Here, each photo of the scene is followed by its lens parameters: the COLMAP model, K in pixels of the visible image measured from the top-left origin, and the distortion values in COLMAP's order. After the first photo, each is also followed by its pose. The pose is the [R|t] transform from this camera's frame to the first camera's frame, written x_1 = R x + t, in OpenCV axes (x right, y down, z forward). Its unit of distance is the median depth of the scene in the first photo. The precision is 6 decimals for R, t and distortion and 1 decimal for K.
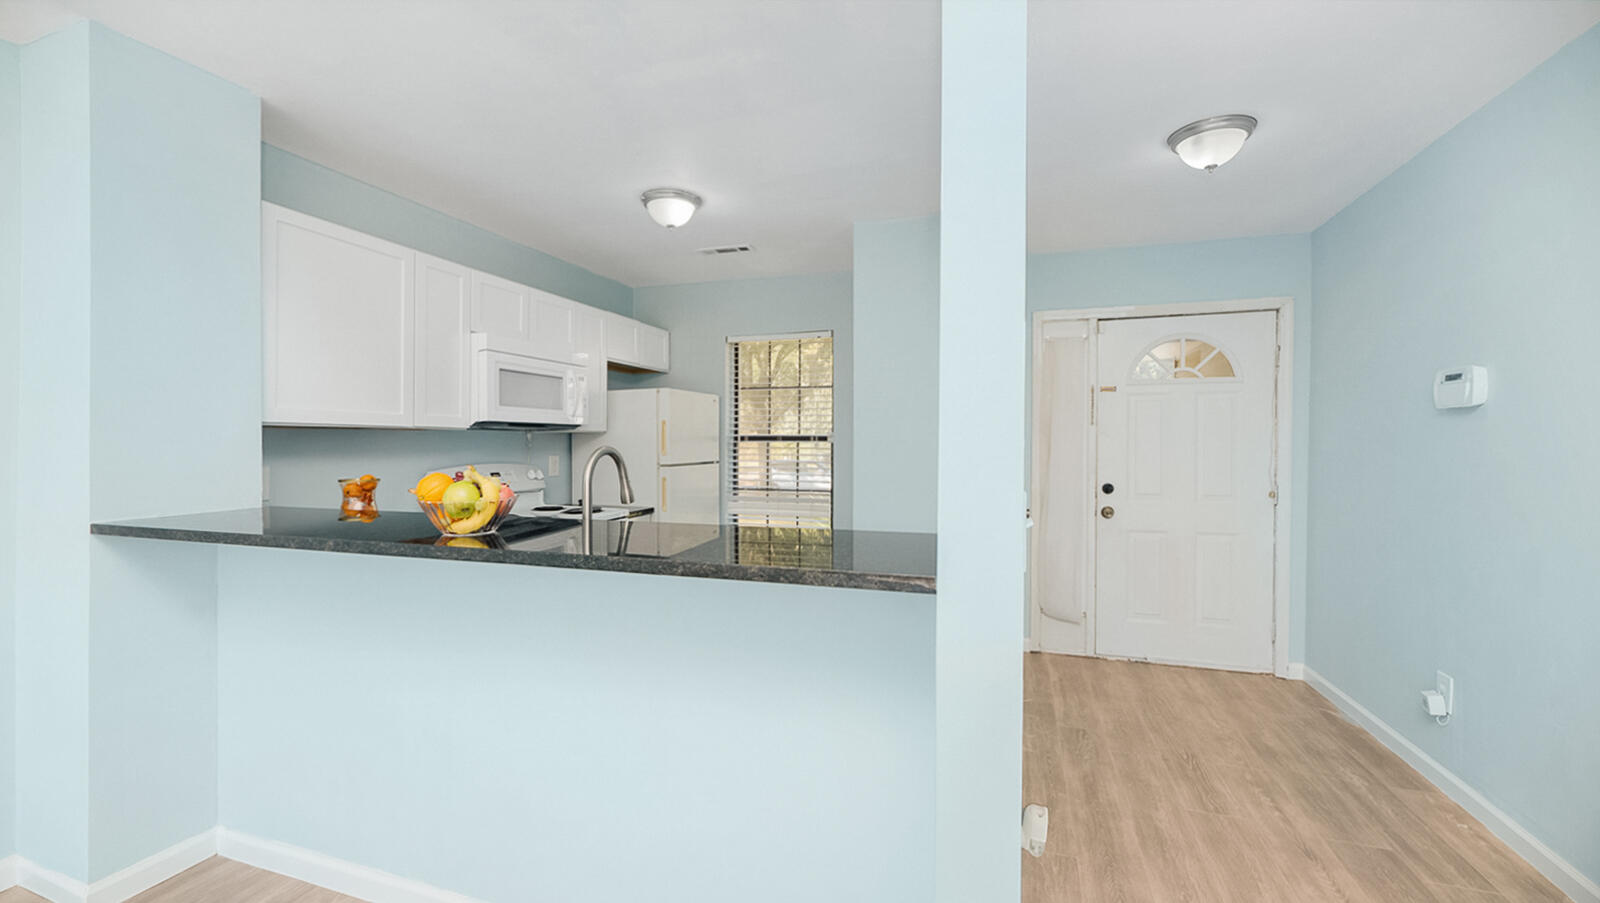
lens RADIAL K [[648.1, 0, 791.1], [0, 648.1, 446.6], [0, 0, 1]] dist [-0.000788, -0.000066]
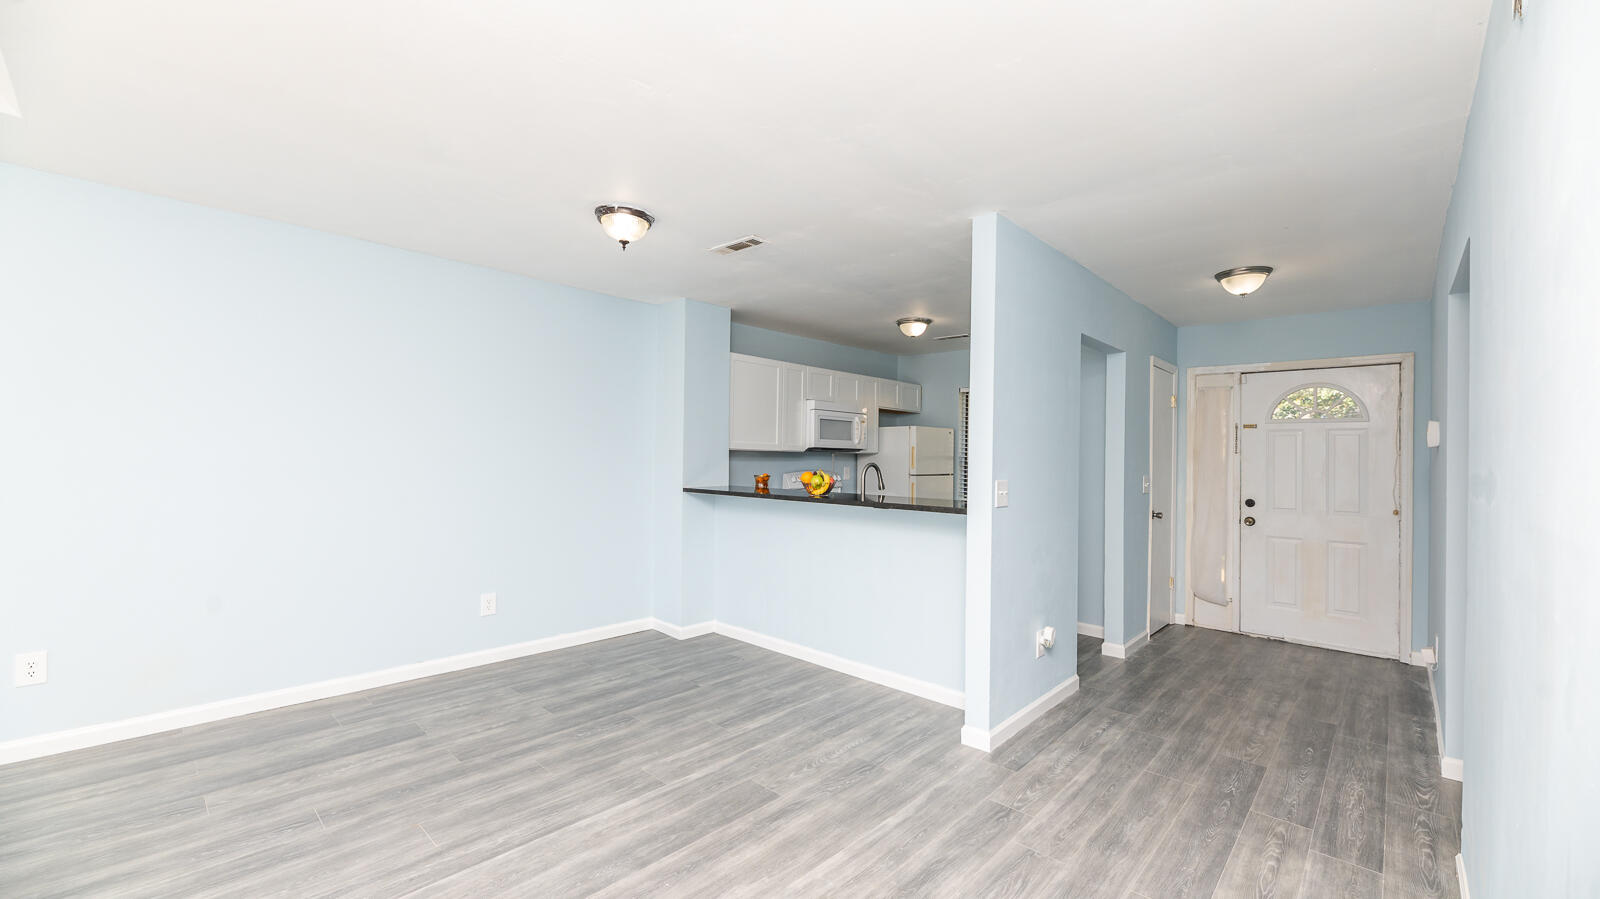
lens RADIAL K [[648.1, 0, 791.1], [0, 648.1, 444.6], [0, 0, 1]] dist [-0.000788, -0.000066]
pose [[0.909338, 0.009860, -0.415942, 0.197622], [-0.020714, 0.999552, -0.021591, -0.004715], [0.415543, 0.028249, 0.909135, -0.577941]]
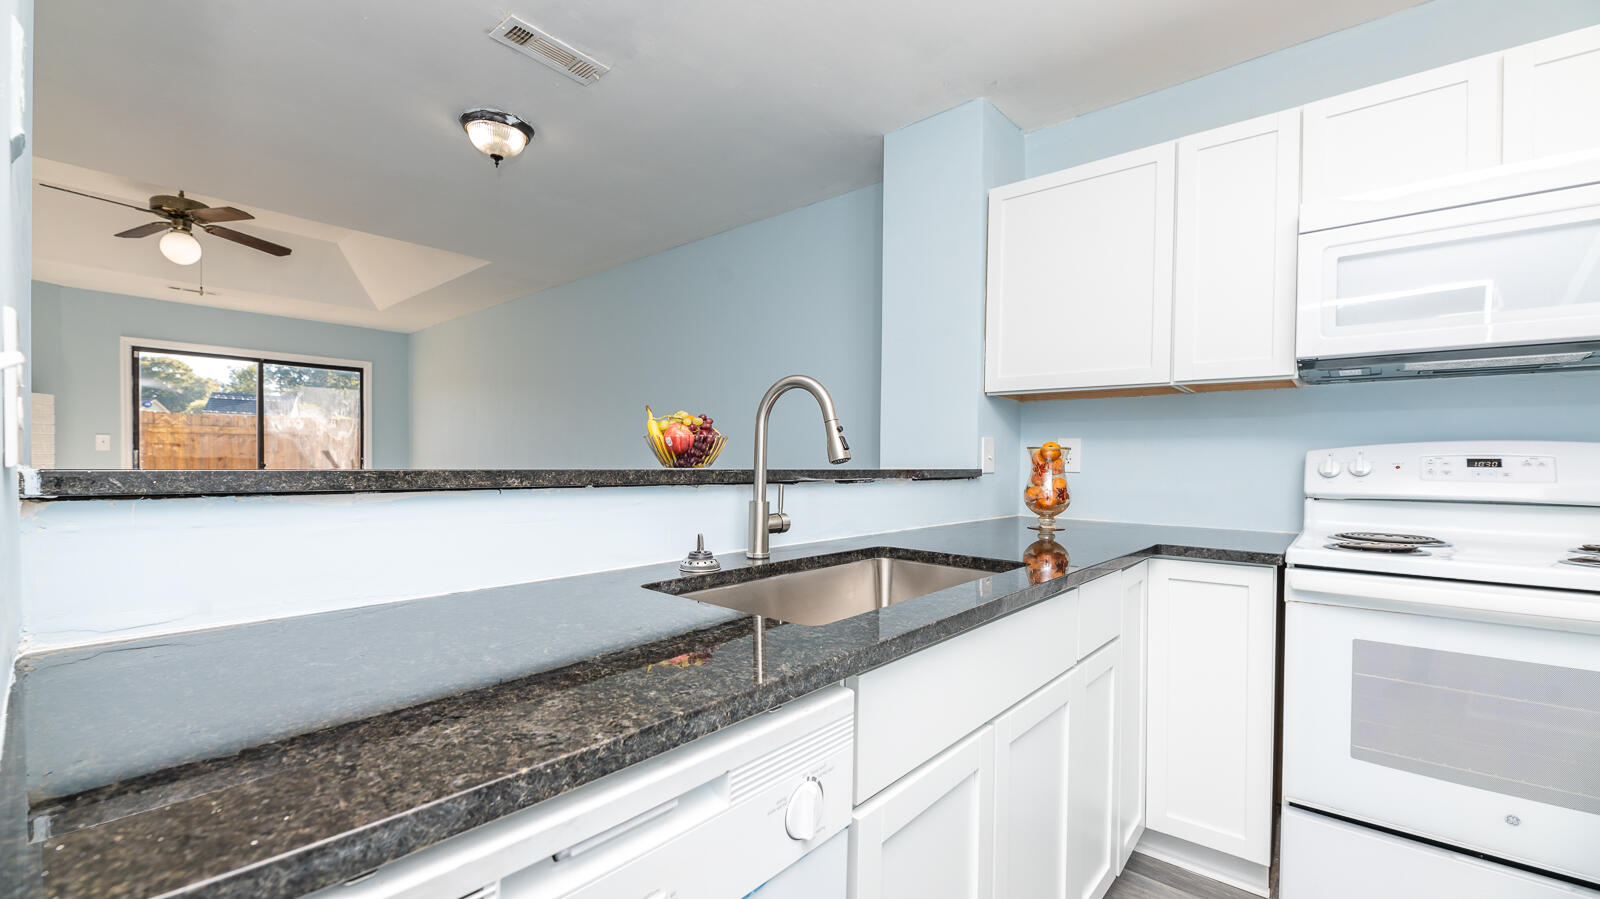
lens RADIAL K [[657.2, 0, 803.7], [0, 657.2, 467.0], [0, 0, 1]] dist [-0.003868, -0.000400]
pose [[-0.379295, 0.009280, -0.925229, 0.181761], [-0.019949, 0.999635, 0.018204, 0.042434], [0.925061, 0.025362, -0.378972, 0.646002]]
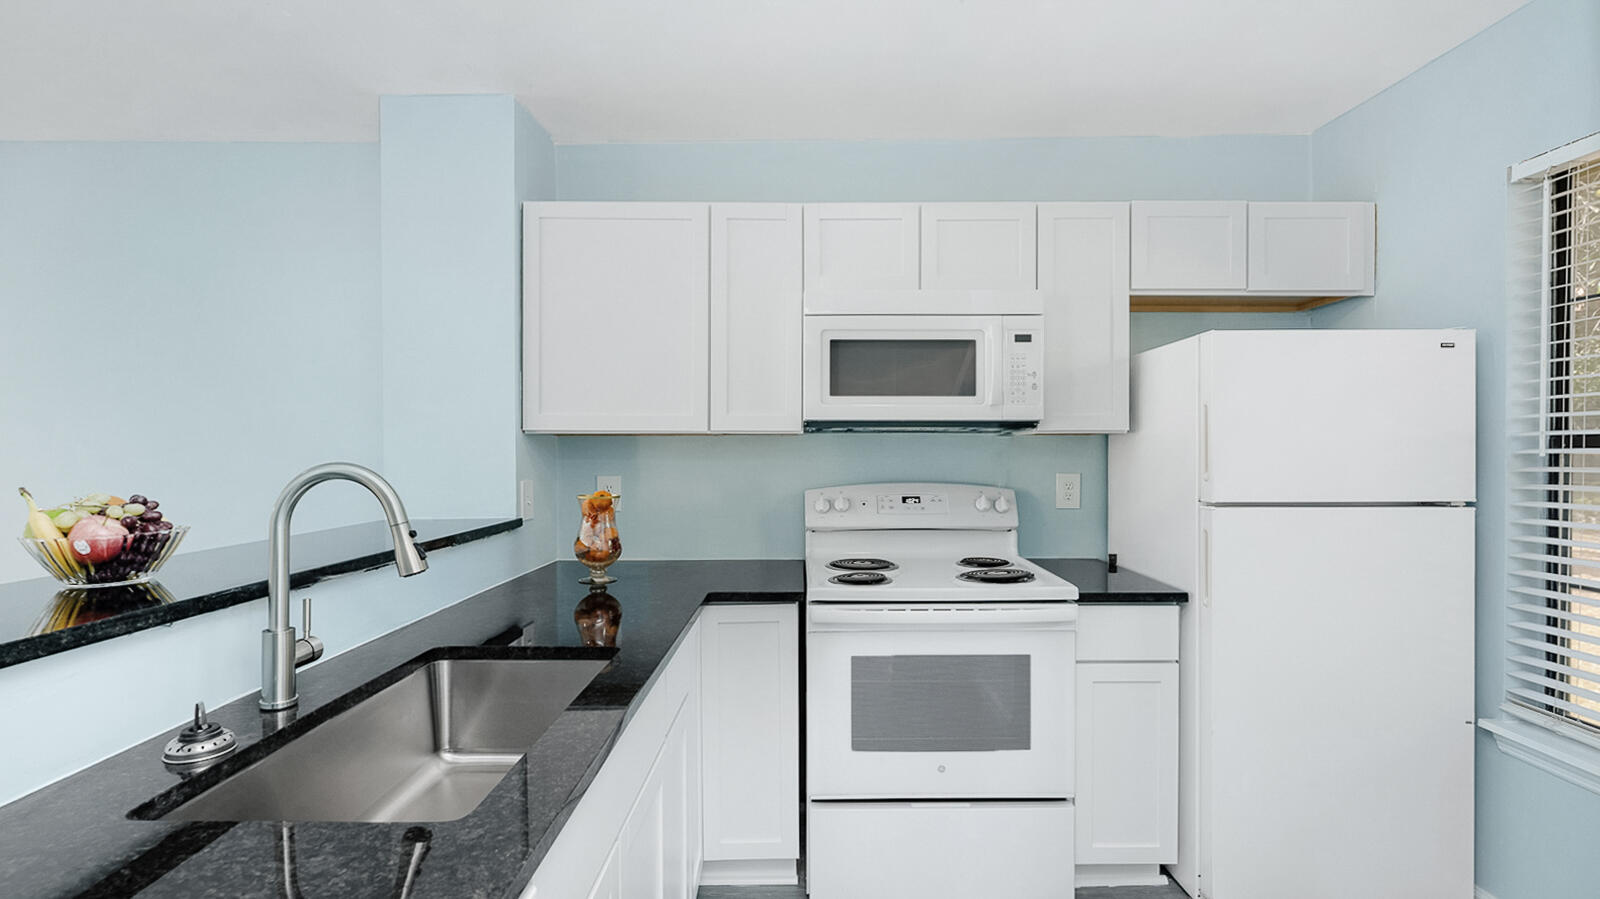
lens RADIAL K [[740.0, 0, 806.3], [0, 740.0, 451.6], [0, 0, 1]] dist [0.000635, -0.000128]
pose [[0.317873, 0.003357, -0.948127, 0.210944], [-0.009940, 0.999951, 0.000208, -0.004432], [0.948081, 0.009358, 0.317890, 0.596717]]
